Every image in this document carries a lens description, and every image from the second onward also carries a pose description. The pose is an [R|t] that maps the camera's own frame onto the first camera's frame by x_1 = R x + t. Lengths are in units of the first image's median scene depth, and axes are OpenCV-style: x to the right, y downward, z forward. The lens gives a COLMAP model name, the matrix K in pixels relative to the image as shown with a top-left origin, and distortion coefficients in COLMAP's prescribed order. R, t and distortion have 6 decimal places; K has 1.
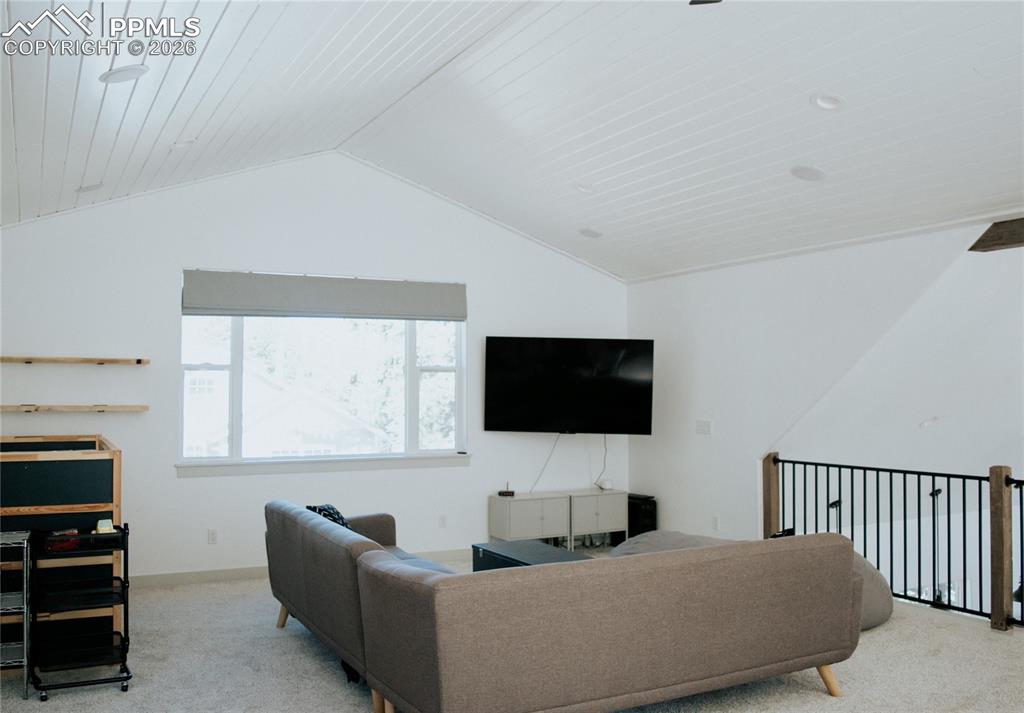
lens RADIAL K [[897.5, 0, 512.0], [0, 897.5, 356.5], [0, 0, 1]] dist [-0.079533, -0.012999]
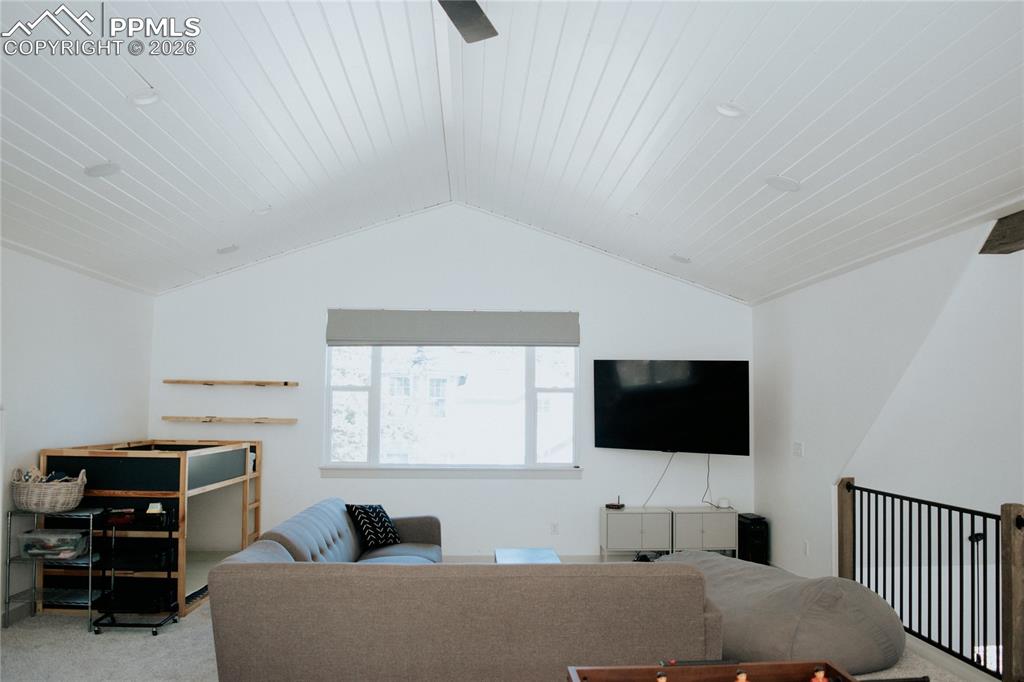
lens RADIAL K [[805.7, 0, 513.8], [0, 805.7, 363.1], [0, 0, 1]] dist [-0.089741, 0.001517]
pose [[0.914403, -0.012090, -0.404624, 0.311008], [0.003820, 0.999767, -0.021241, 0.001861], [0.404786, 0.017877, 0.914237, 0.081756]]
